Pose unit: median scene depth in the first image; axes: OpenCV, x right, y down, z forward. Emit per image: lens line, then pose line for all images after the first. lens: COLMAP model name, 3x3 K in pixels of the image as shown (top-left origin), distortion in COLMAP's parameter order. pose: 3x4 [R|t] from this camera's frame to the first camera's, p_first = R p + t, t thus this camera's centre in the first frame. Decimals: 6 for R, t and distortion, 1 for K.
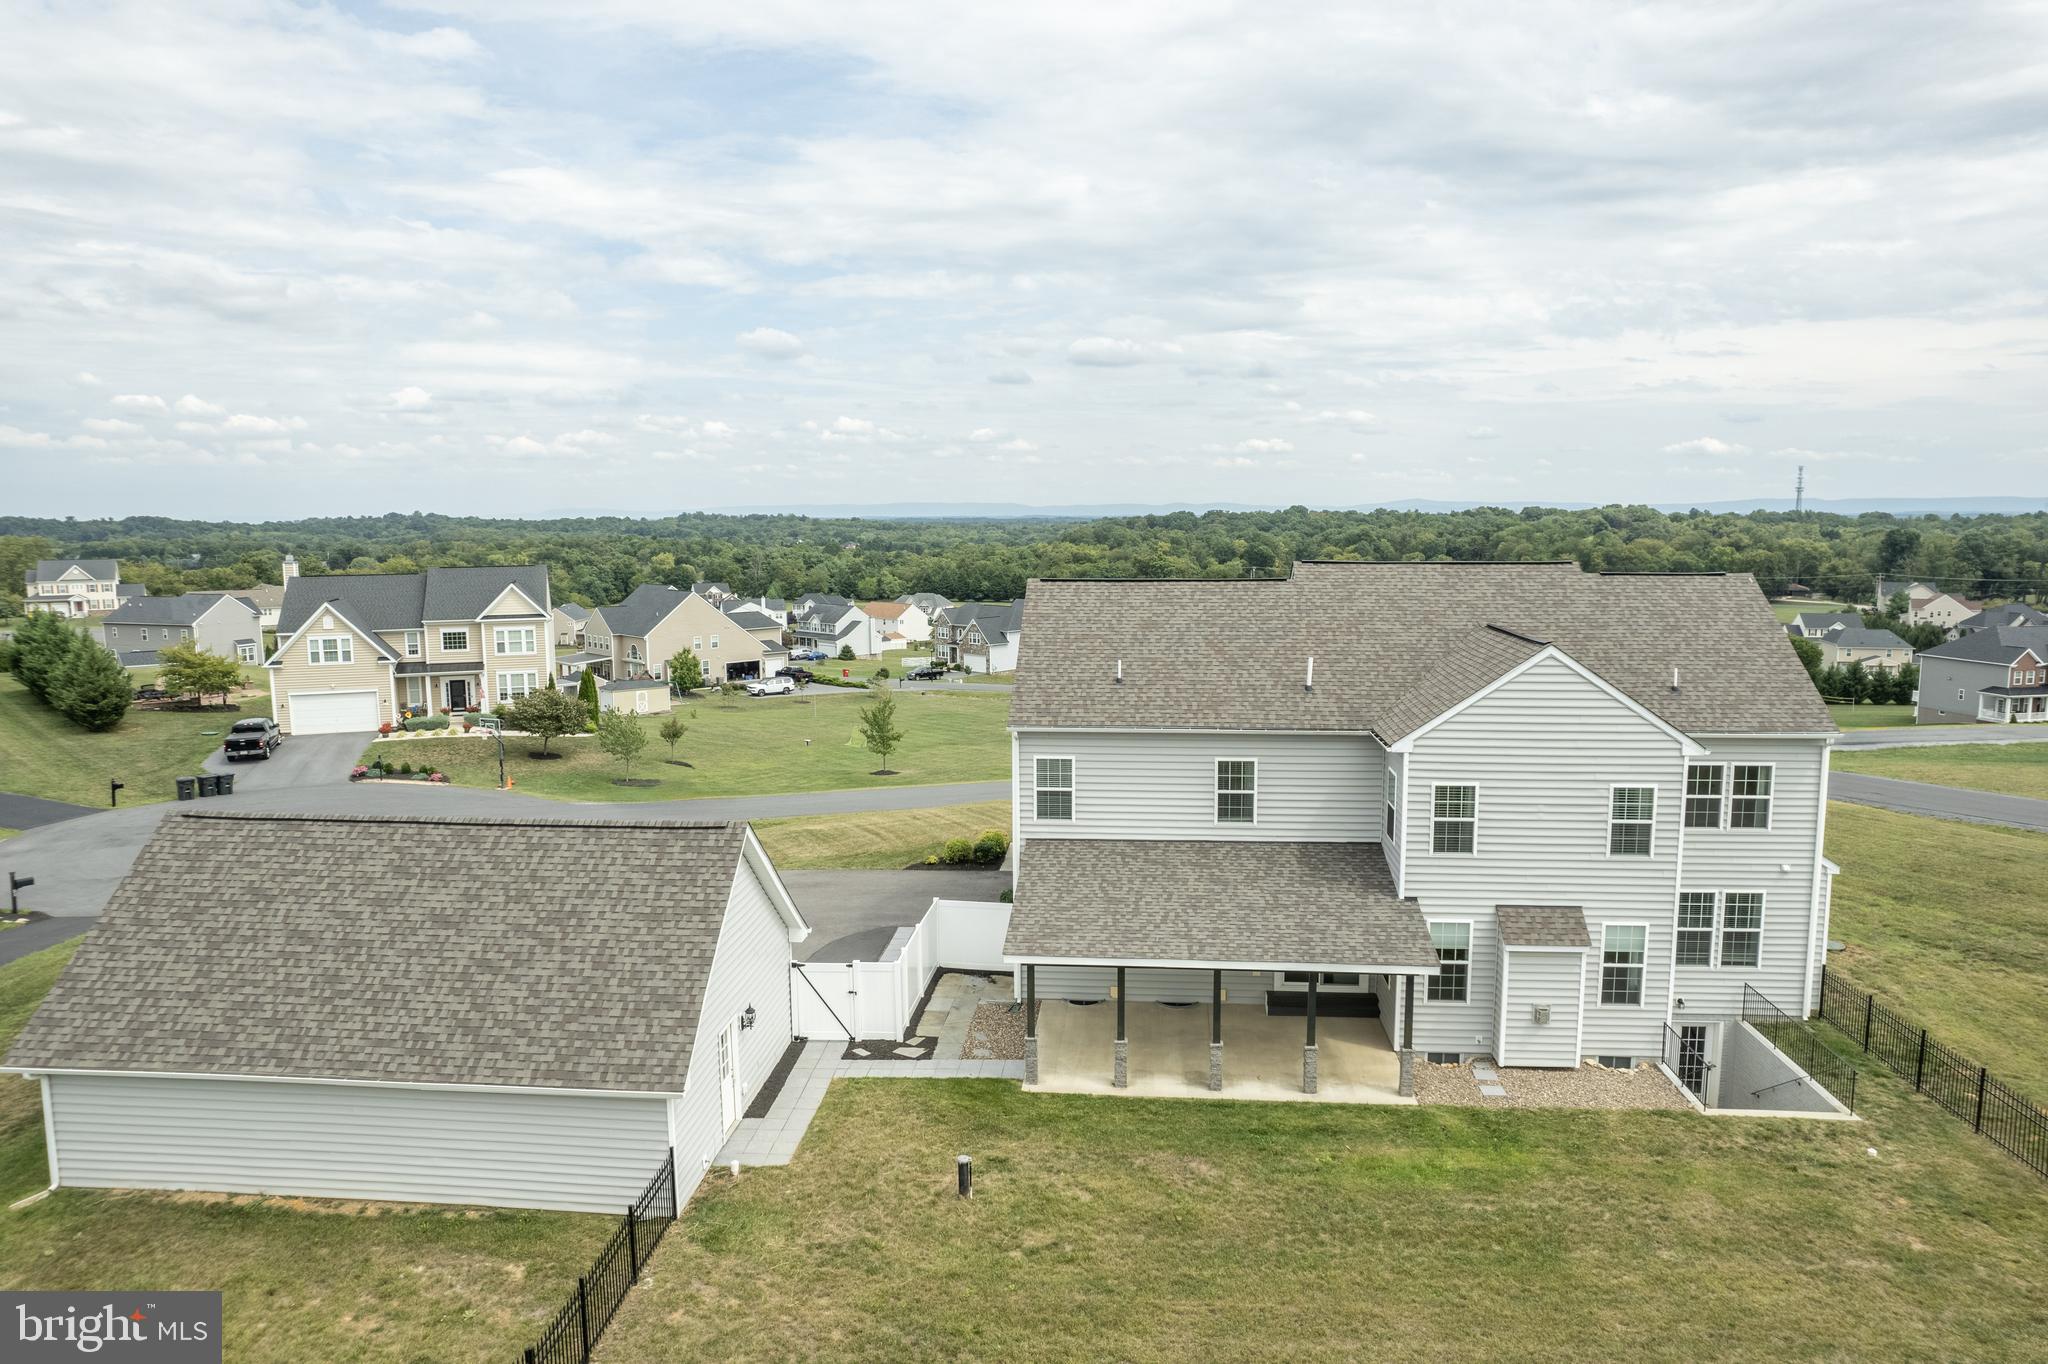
lens RADIAL K [[1310.8, 0, 1025.3], [0, 1310.8, 686.2], [0, 0, 1]] dist [-0.080881, 0.077440]
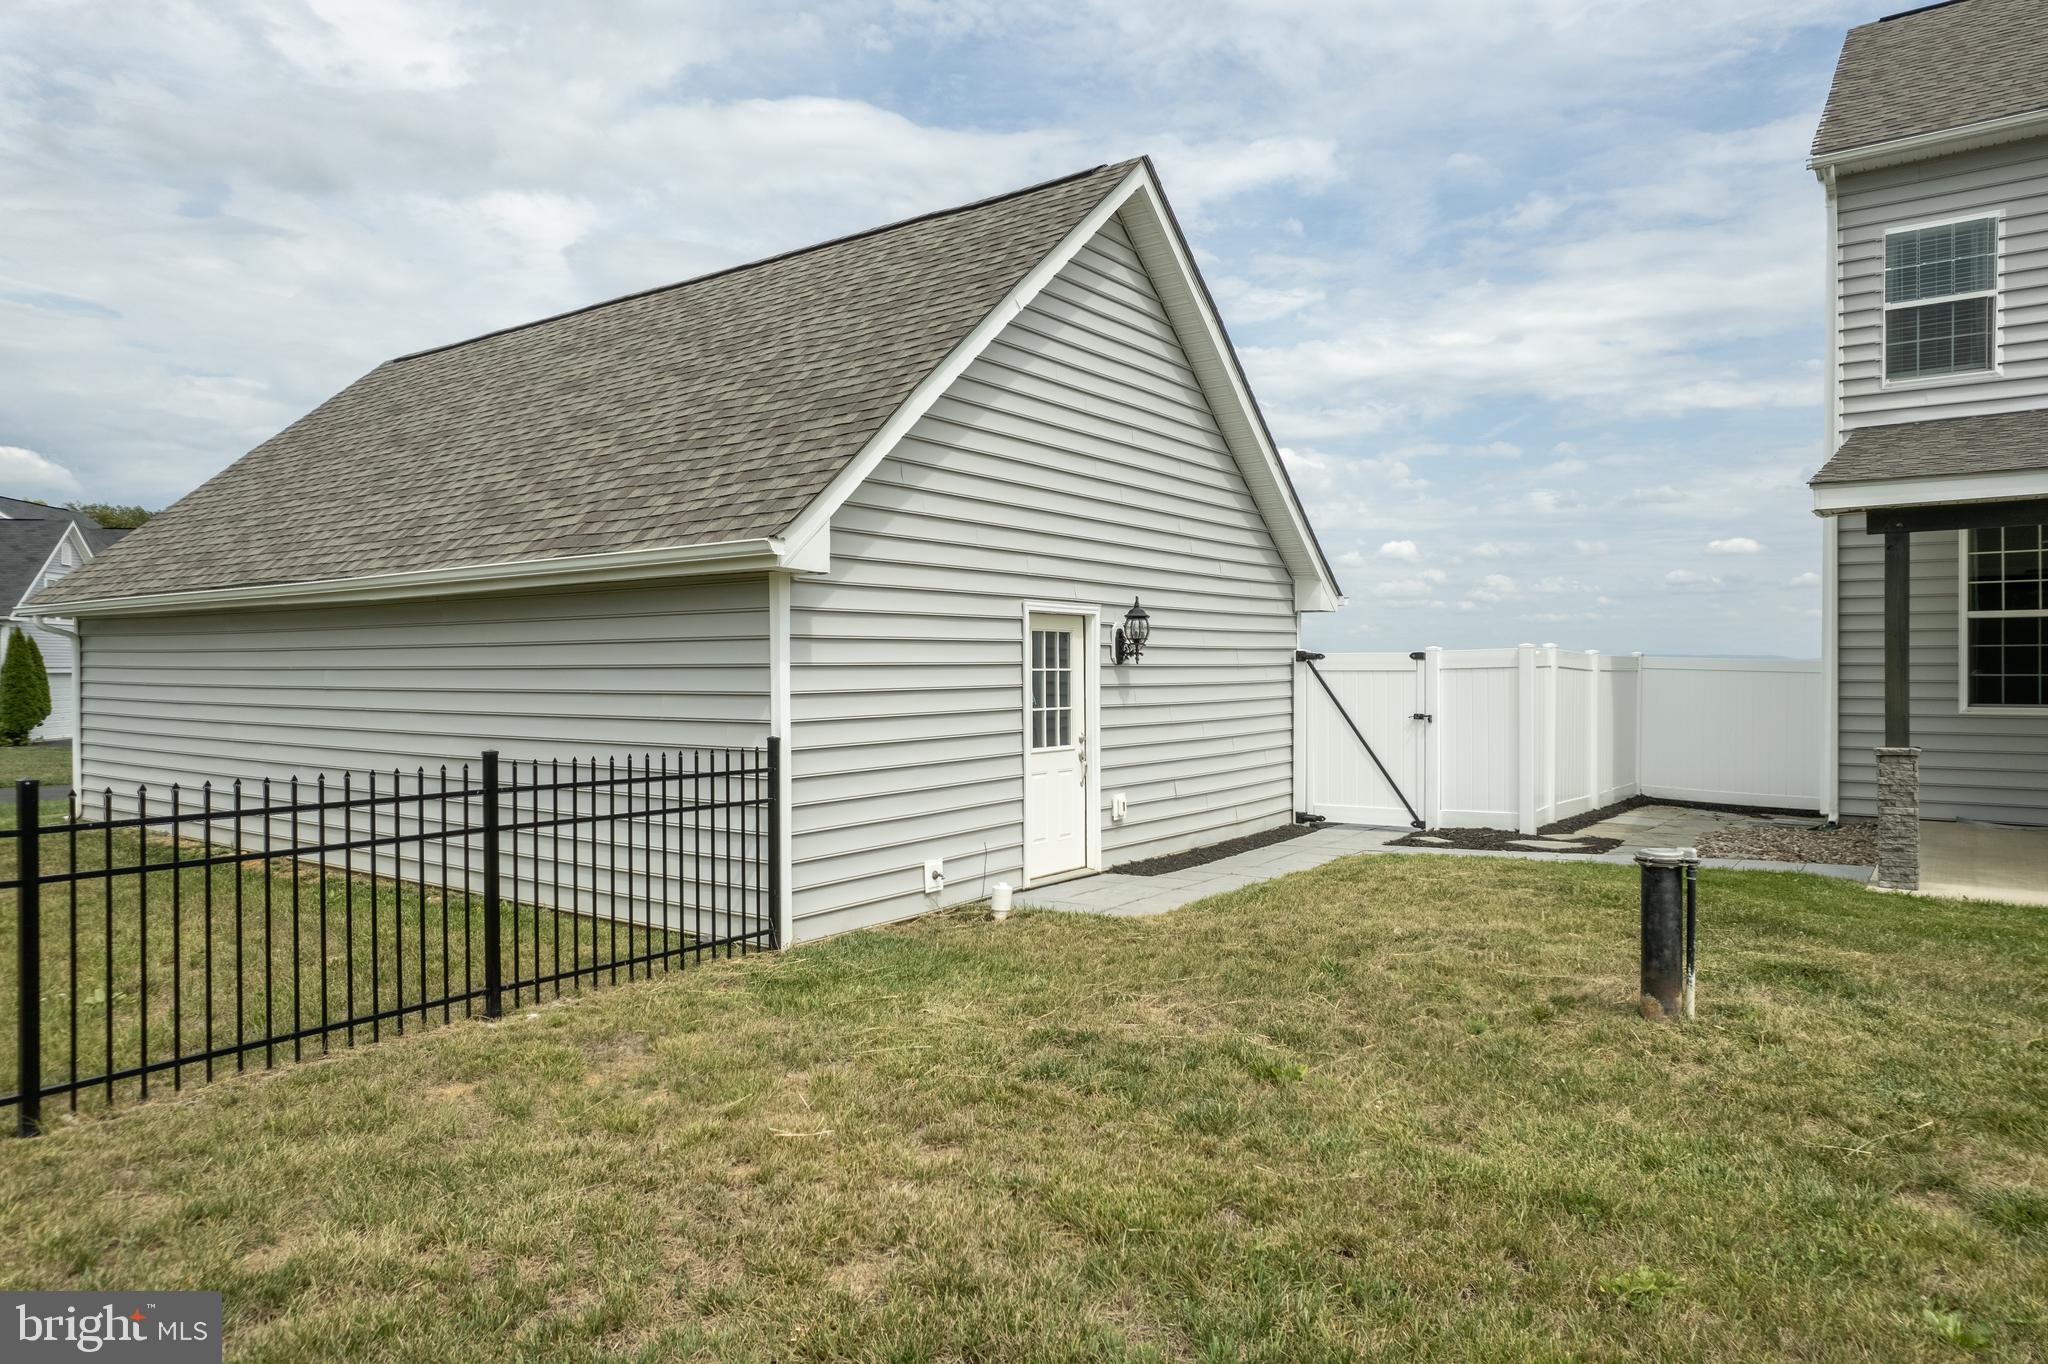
lens RADIAL K [[1311.1, 0, 1033.4], [0, 1311.1, 677.3], [0, 0, 1]] dist [-0.042346, 0.032276]
pose [[0.863818, 0.008535, -0.503732, -0.019045], [-0.068972, 0.992446, -0.101460, 0.273177], [0.499061, 0.122386, 0.857881, 0.528716]]
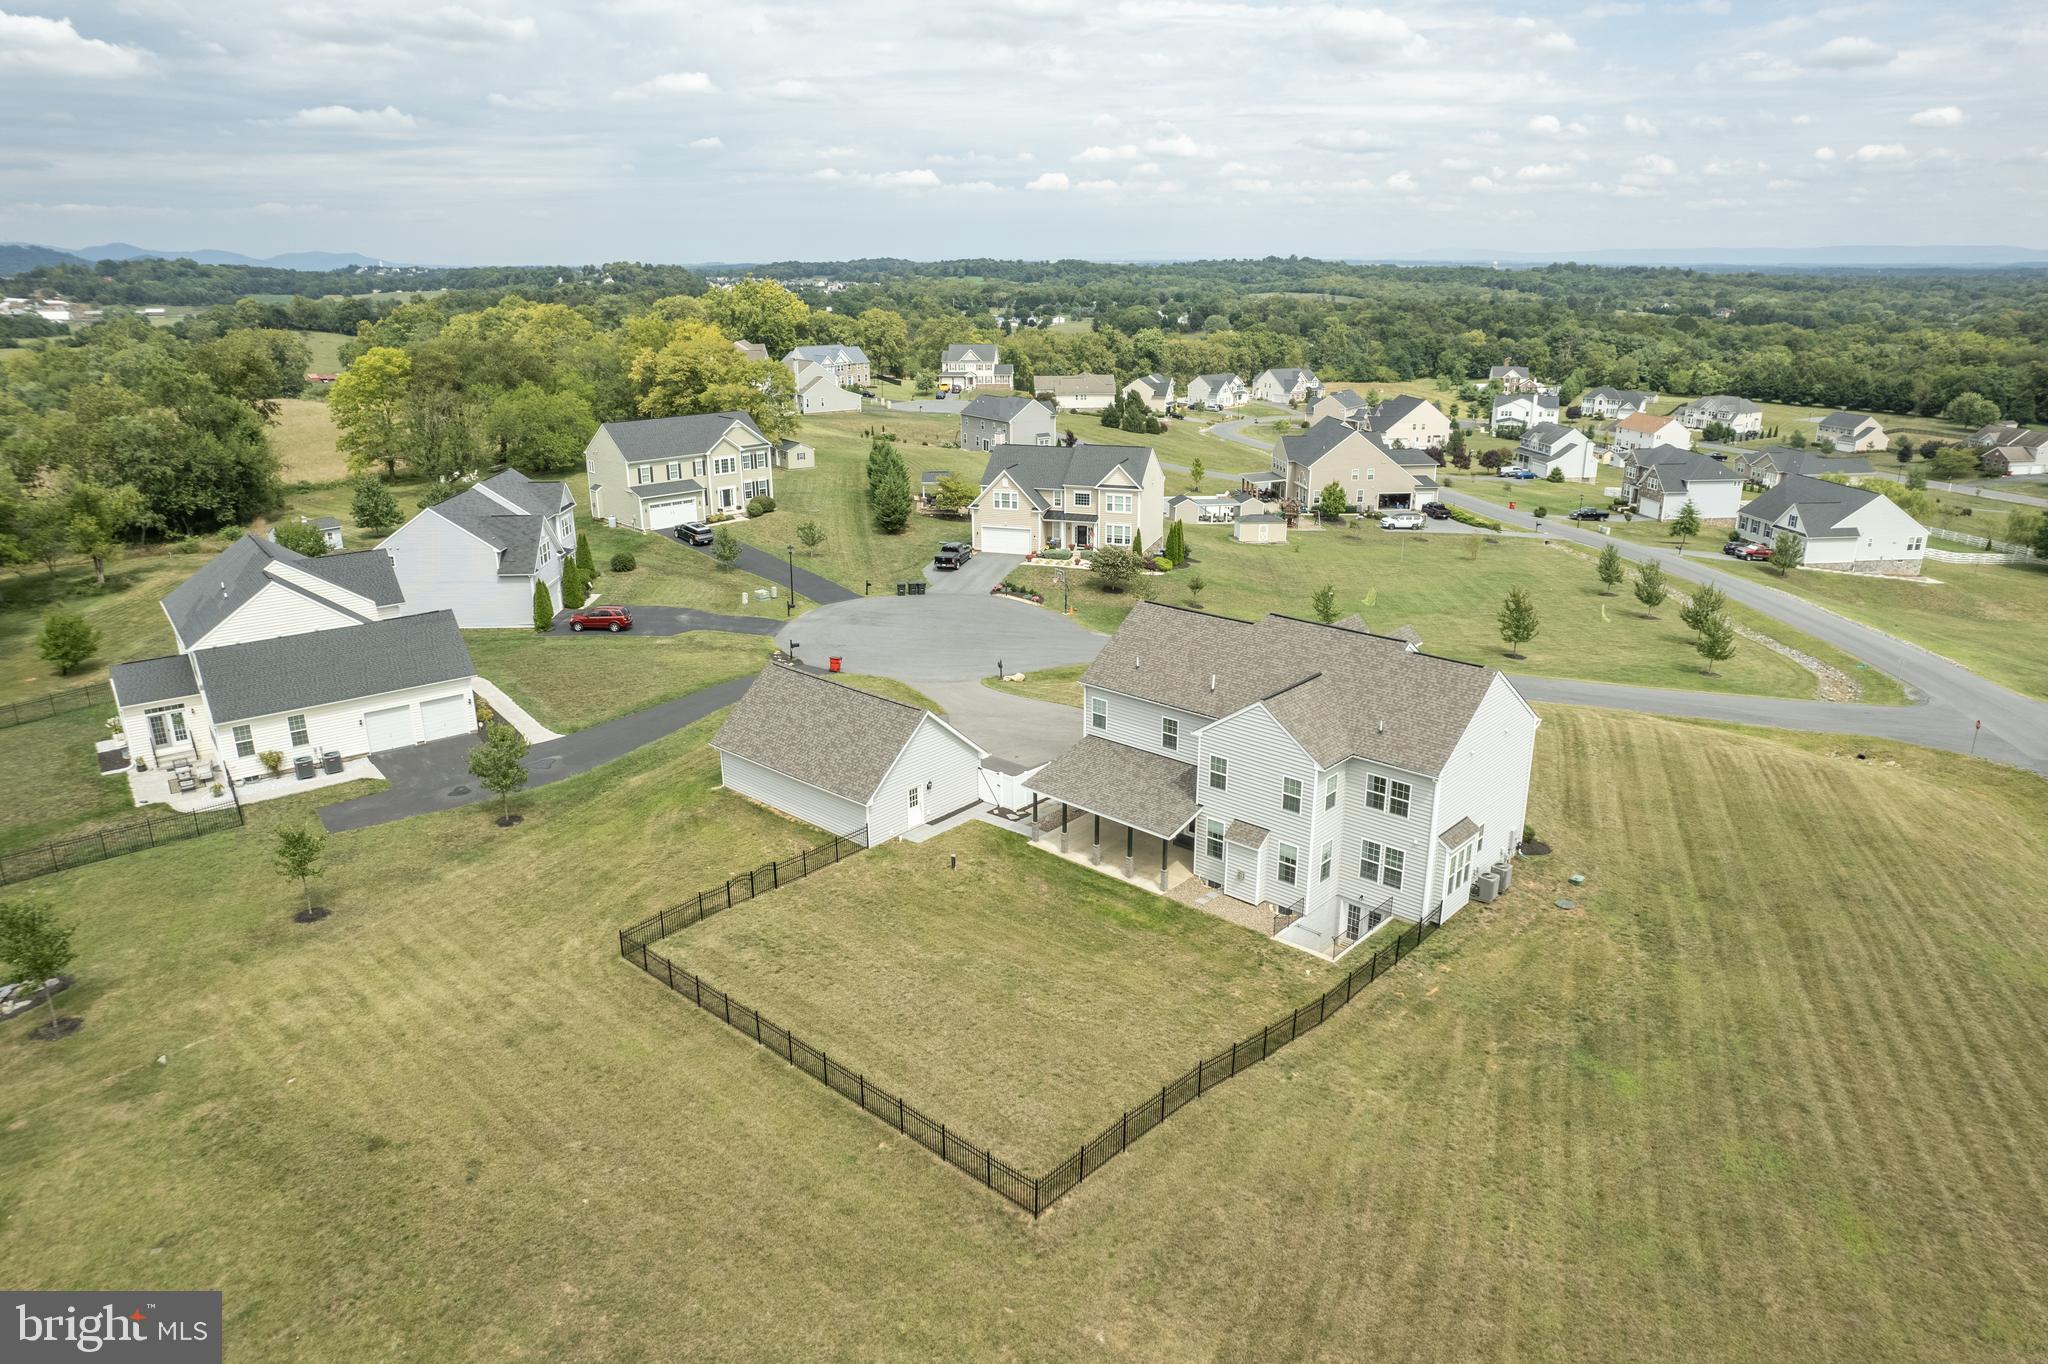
lens RADIAL K [[1306.4, 0, 1024.0], [0, 1306.4, 682.0], [0, 0, 1]] dist [-0.066028, 0.056094]
pose [[0.802811, 0.188429, -0.565676, 1.126945], [-0.078812, 0.973960, 0.212579, -0.415675], [0.591002, -0.126079, 0.796756, -0.737346]]
